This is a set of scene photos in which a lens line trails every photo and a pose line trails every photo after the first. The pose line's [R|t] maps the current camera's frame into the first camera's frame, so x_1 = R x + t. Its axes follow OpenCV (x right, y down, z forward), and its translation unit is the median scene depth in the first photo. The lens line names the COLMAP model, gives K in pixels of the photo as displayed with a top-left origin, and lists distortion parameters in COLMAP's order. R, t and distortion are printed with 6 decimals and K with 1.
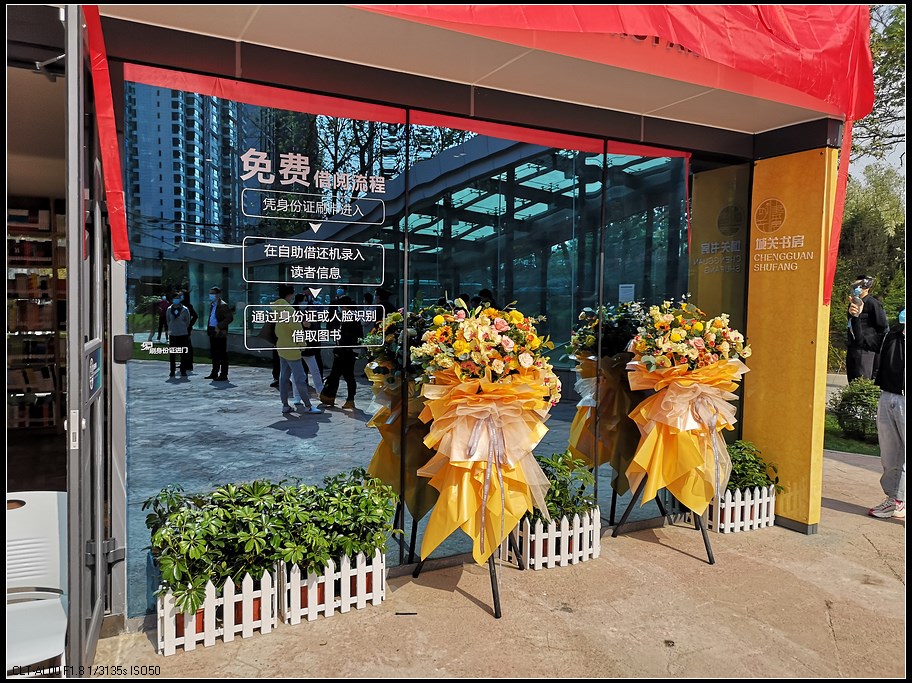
lens RADIAL K [[697.9, 0, 456.0], [0, 697.9, 341.5], [0, 0, 1]] dist [0.076628, -0.074519]
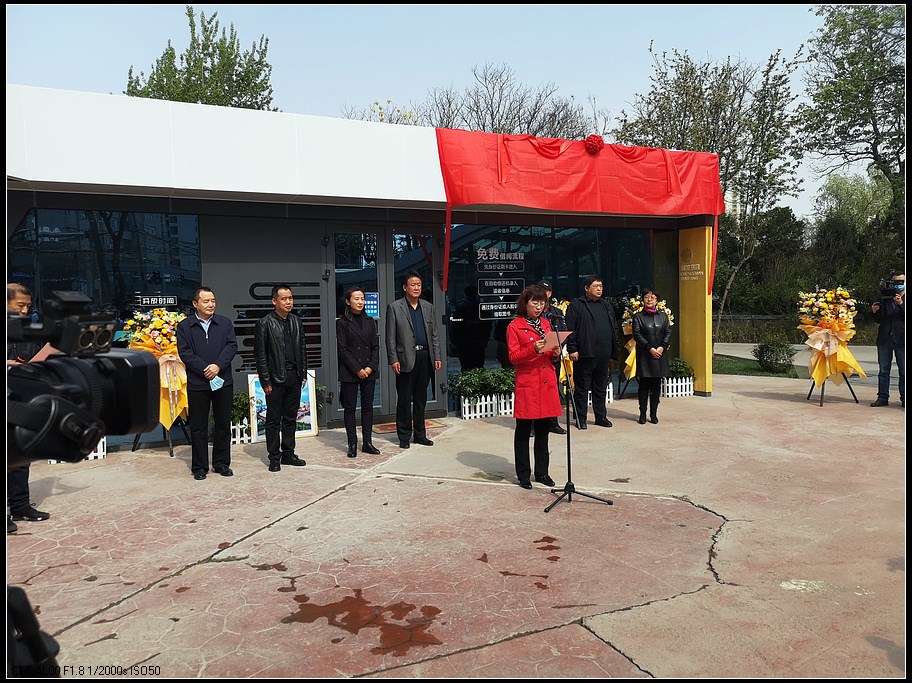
lens RADIAL K [[697.9, 0, 456.0], [0, 697.9, 341.5], [0, 0, 1]] dist [0.076628, -0.074519]
pose [[0.998666, -0.035024, -0.037933, -0.239604], [0.035145, 0.999379, 0.002528, 0.072568], [0.037821, -0.003857, 0.999277, -1.458527]]
